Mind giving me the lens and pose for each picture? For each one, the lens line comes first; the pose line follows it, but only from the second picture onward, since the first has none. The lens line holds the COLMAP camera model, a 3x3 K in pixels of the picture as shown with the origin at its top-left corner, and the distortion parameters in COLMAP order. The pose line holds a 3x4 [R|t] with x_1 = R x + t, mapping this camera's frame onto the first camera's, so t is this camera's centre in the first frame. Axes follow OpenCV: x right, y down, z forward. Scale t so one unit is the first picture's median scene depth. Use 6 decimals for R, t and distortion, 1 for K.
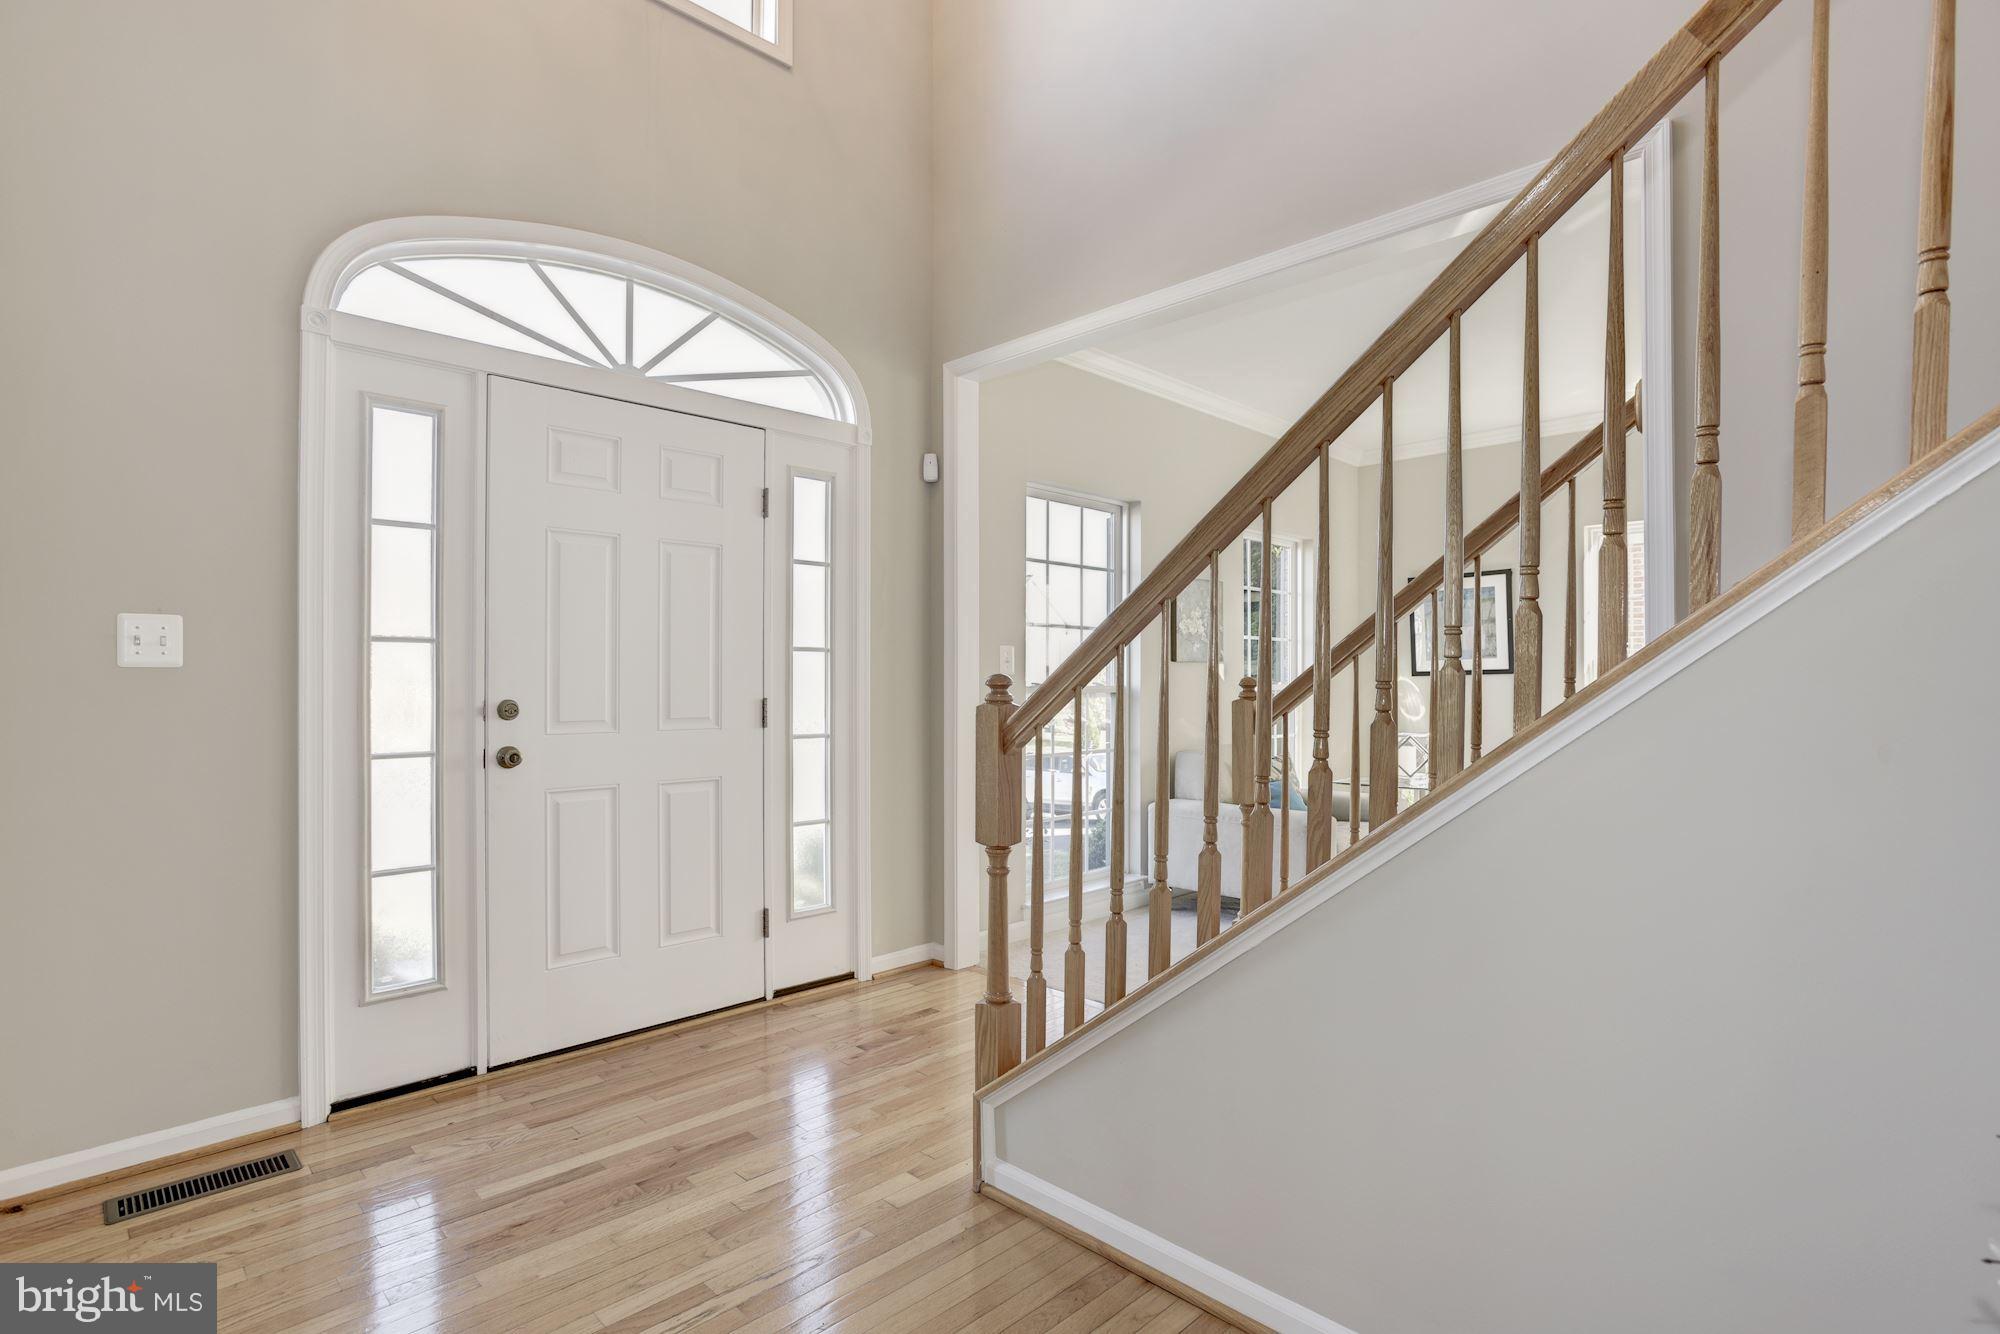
lens RADIAL K [[959.3, 0, 1000.1], [0, 959.3, 671.0], [0, 0, 1]] dist [-0.038612, 0.015676]
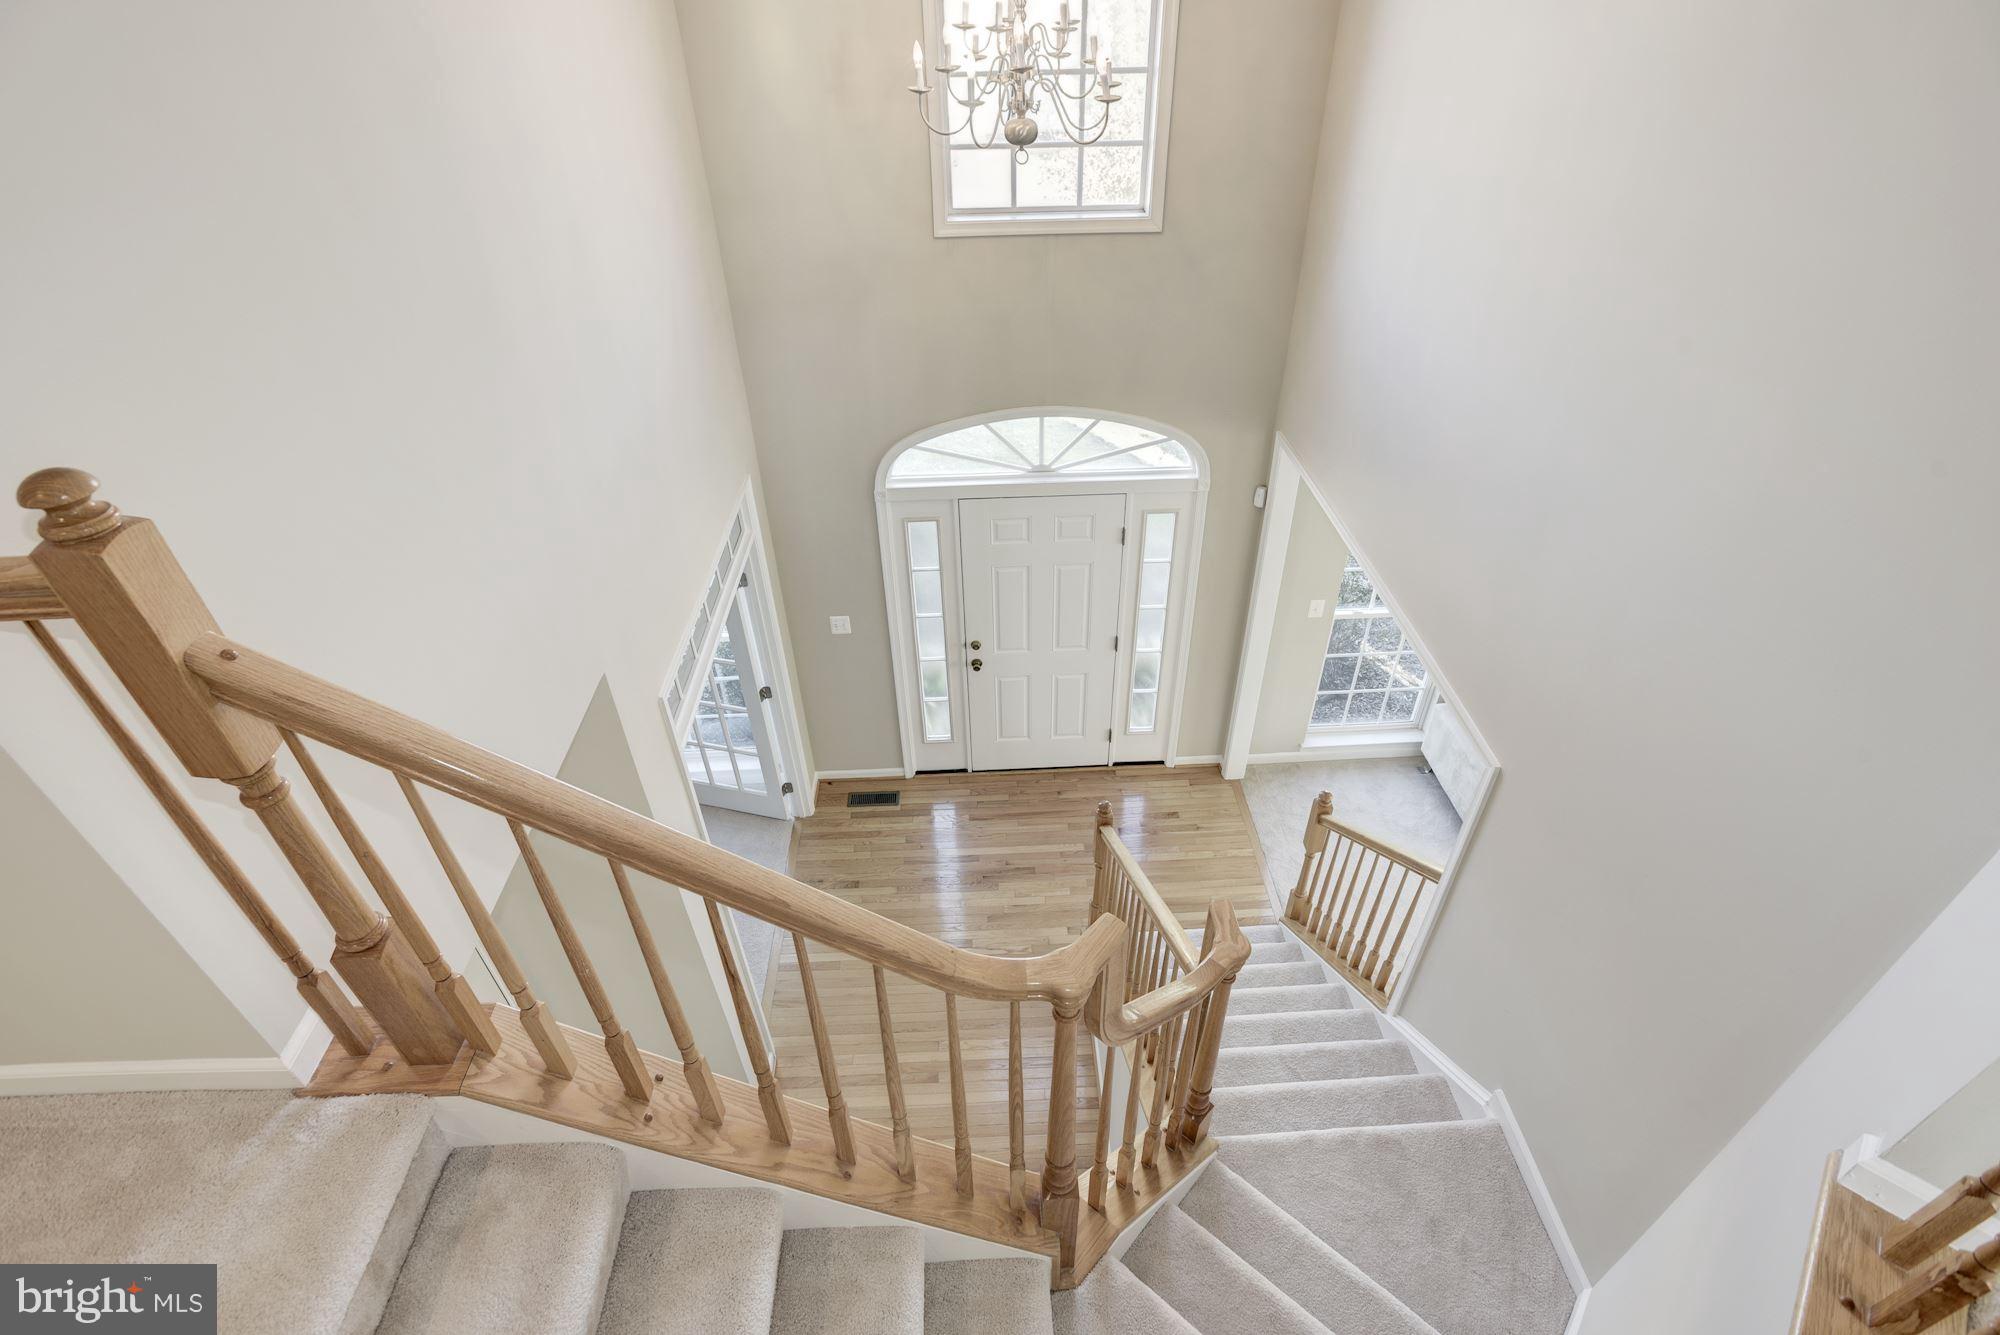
lens RADIAL K [[959.3, 0, 997.0], [0, 959.3, 662.7], [0, 0, 1]] dist [-0.038612, 0.015676]
pose [[0.746421, 0.389702, -0.539434, 0.661501], [0.022385, 0.795438, 0.605621, -1.201405], [0.665098, -0.464123, 0.585008, -0.208275]]
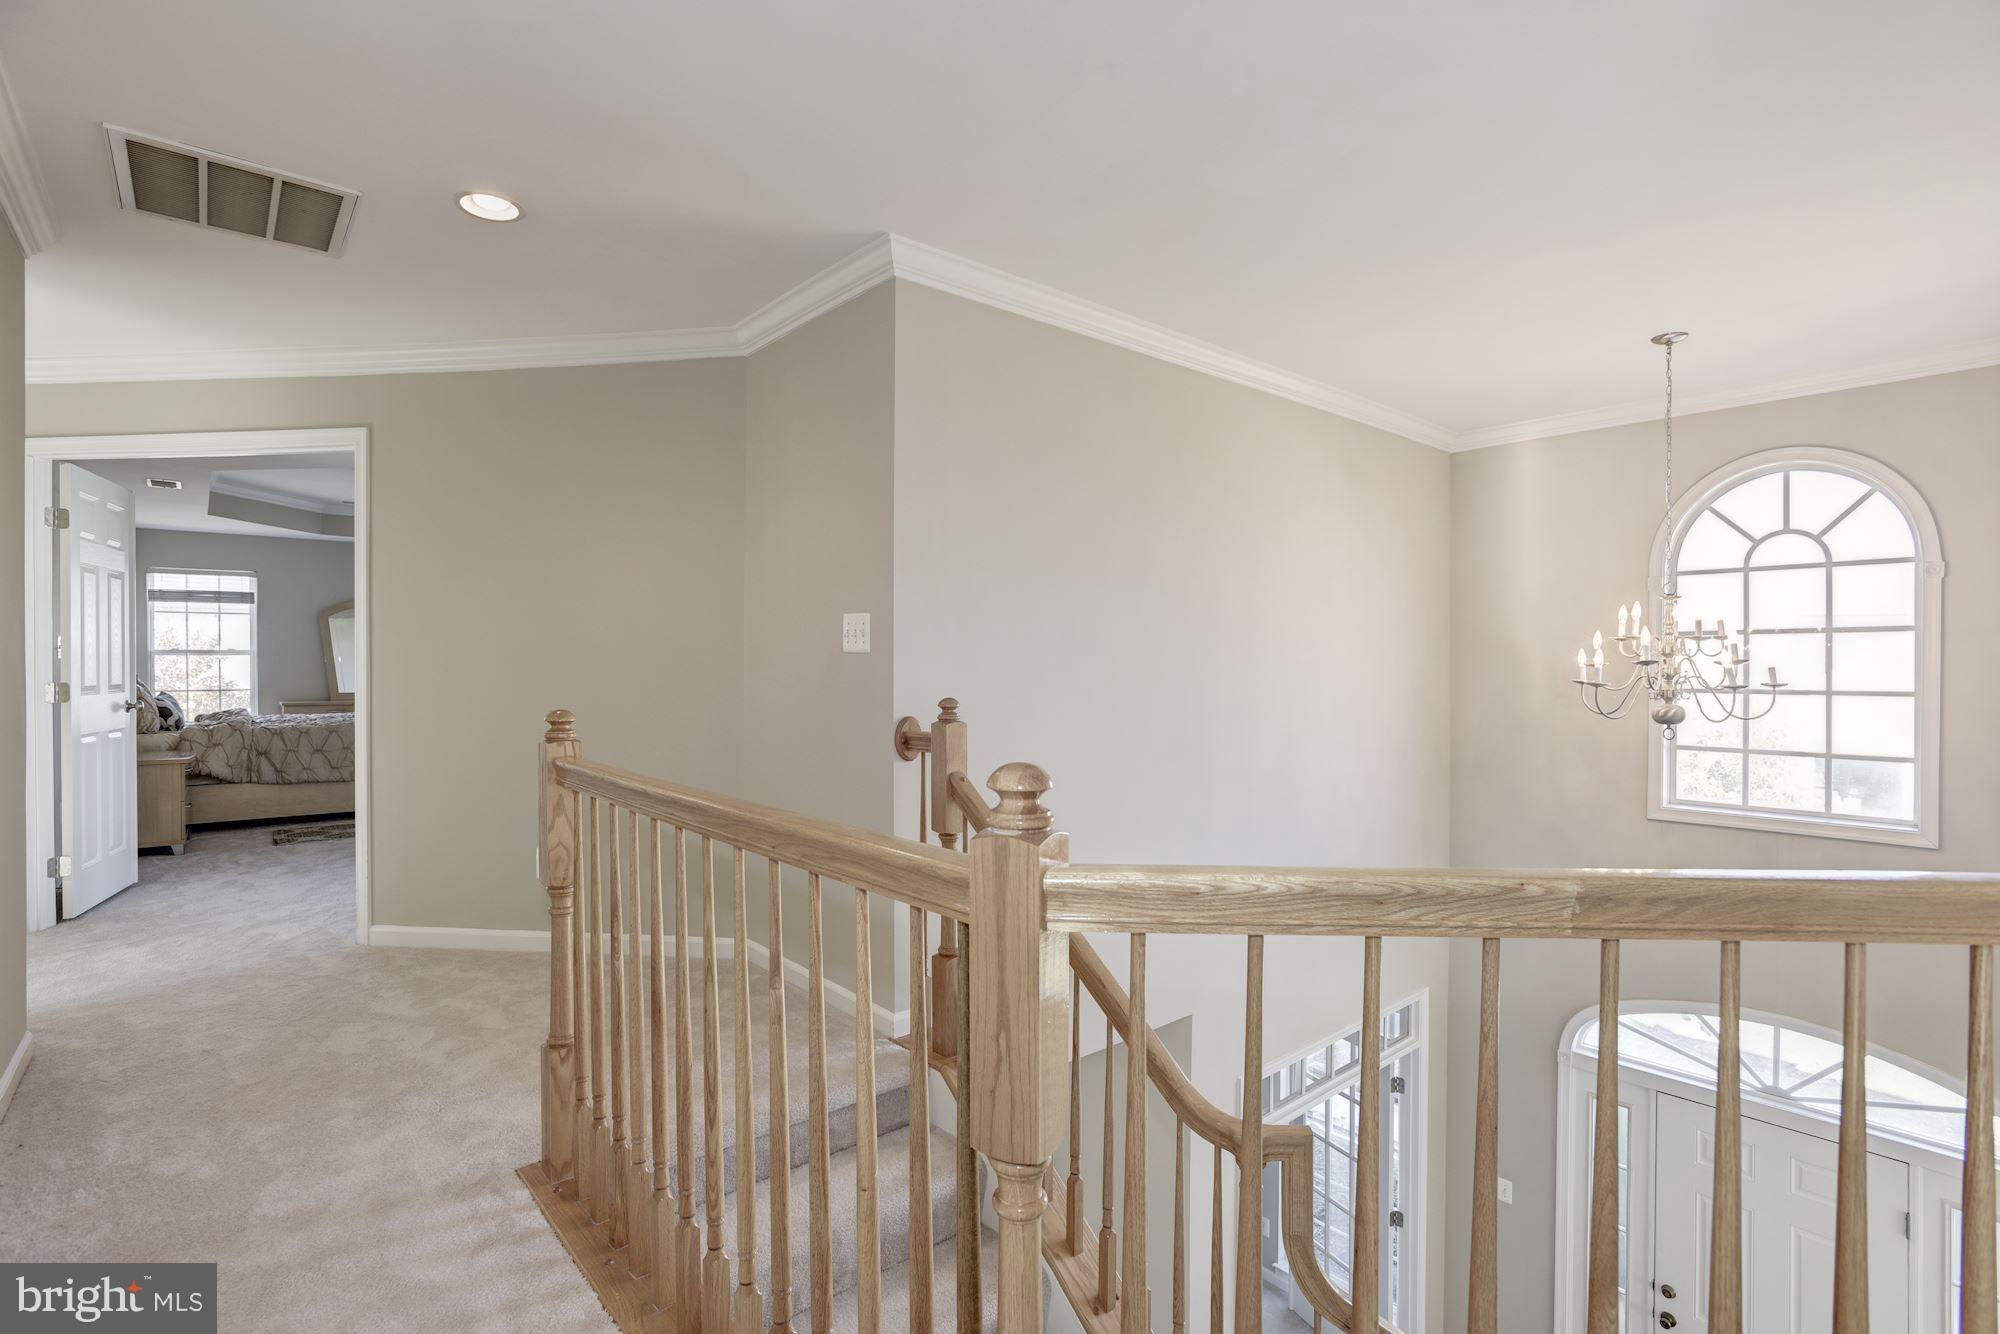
lens RADIAL K [[959.3, 0, 996.9], [0, 959.3, 669.8], [0, 0, 1]] dist [-0.038612, 0.015676]
pose [[-0.059202, 0.002524, -0.998243, 1.224124], [0.002970, 0.999993, 0.002353, -1.082082], [0.998242, -0.002825, -0.059210, -0.088966]]
